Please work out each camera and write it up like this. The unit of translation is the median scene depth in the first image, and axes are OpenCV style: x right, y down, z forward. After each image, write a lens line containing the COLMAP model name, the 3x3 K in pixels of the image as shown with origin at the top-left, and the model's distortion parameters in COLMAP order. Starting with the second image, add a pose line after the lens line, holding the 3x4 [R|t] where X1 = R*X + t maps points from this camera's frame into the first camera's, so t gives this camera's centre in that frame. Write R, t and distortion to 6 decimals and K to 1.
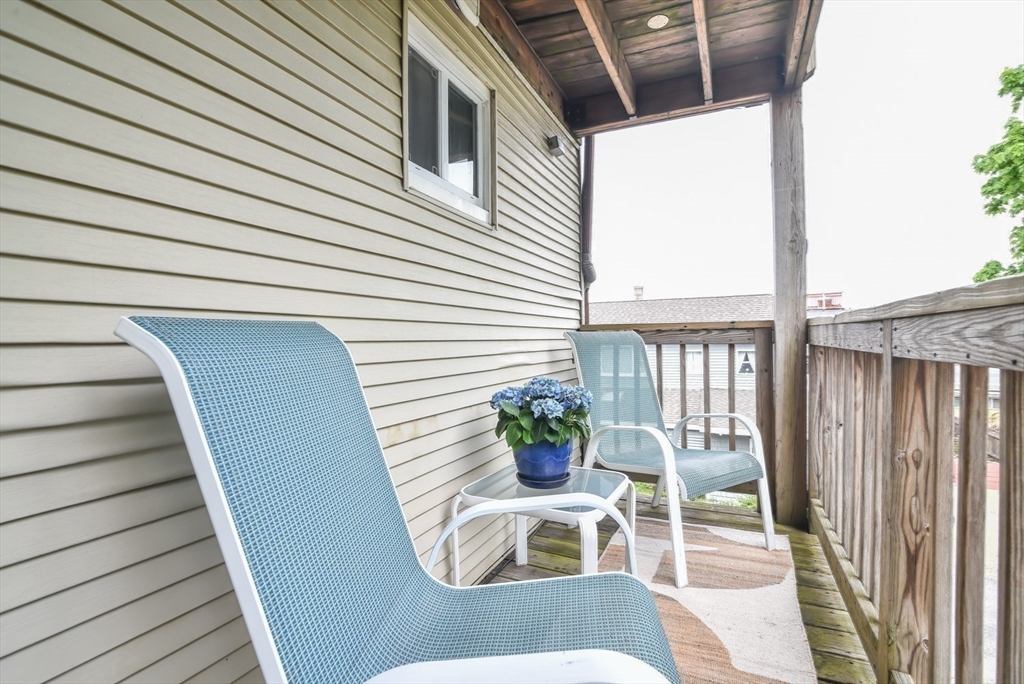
lens RADIAL K [[482.6, 0, 515.8], [0, 482.6, 343.2], [0, 0, 1]] dist [-0.018485, 0.000441]
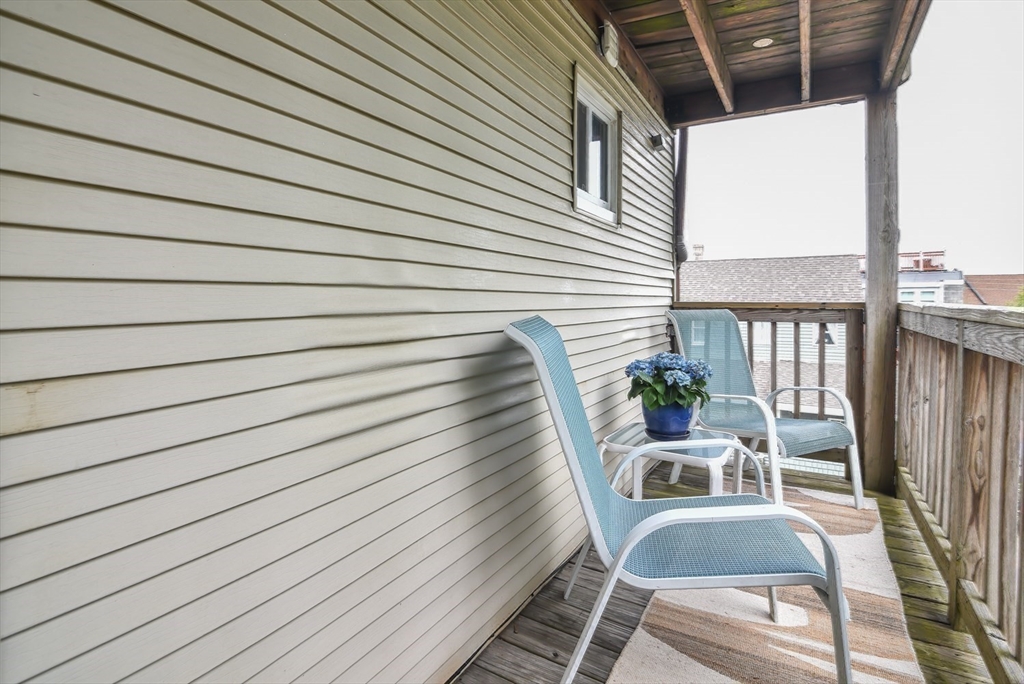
lens RADIAL K [[530.4, 0, 488.4], [0, 530.4, 307.0], [0, 0, 1]] dist [-0.019369, 0.000325]
pose [[0.992913, 0.014772, -0.117920, -0.182708], [-0.014071, 0.999878, 0.006770, -0.037277], [0.118005, -0.005062, 0.993000, -0.303615]]
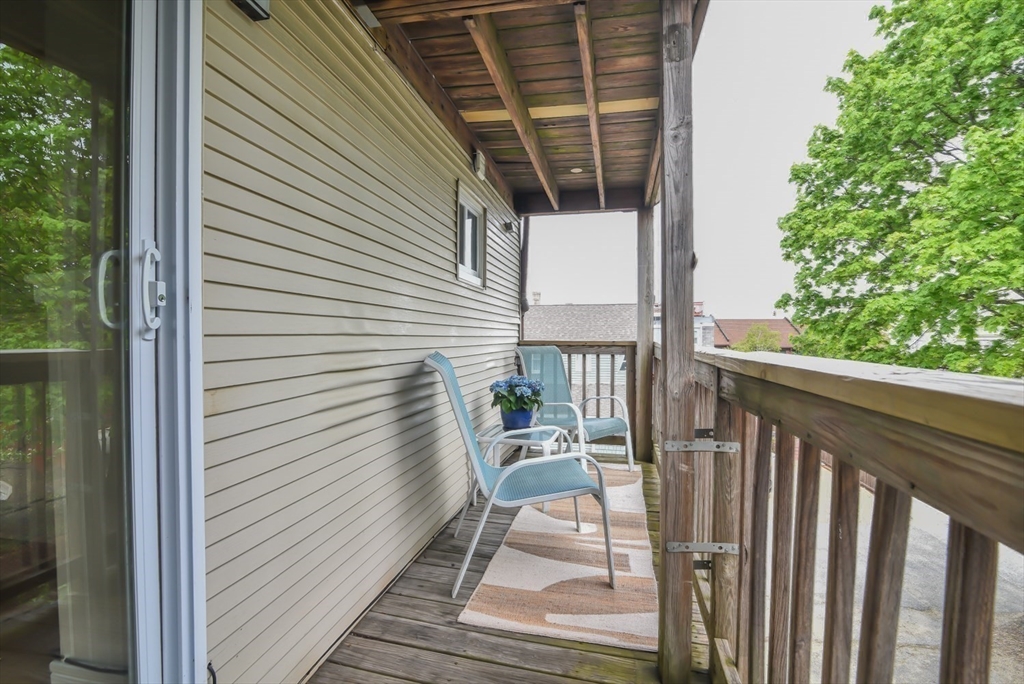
lens RADIAL K [[467.7, 0, 510.0], [0, 467.7, 346.0], [0, 0, 1]] dist [-0.024543, -0.000181]
pose [[0.979254, 0.013021, 0.202220, -0.253006], [-0.015353, 0.999832, 0.009966, -0.045362], [-0.202056, -0.012864, 0.979289, -0.571224]]
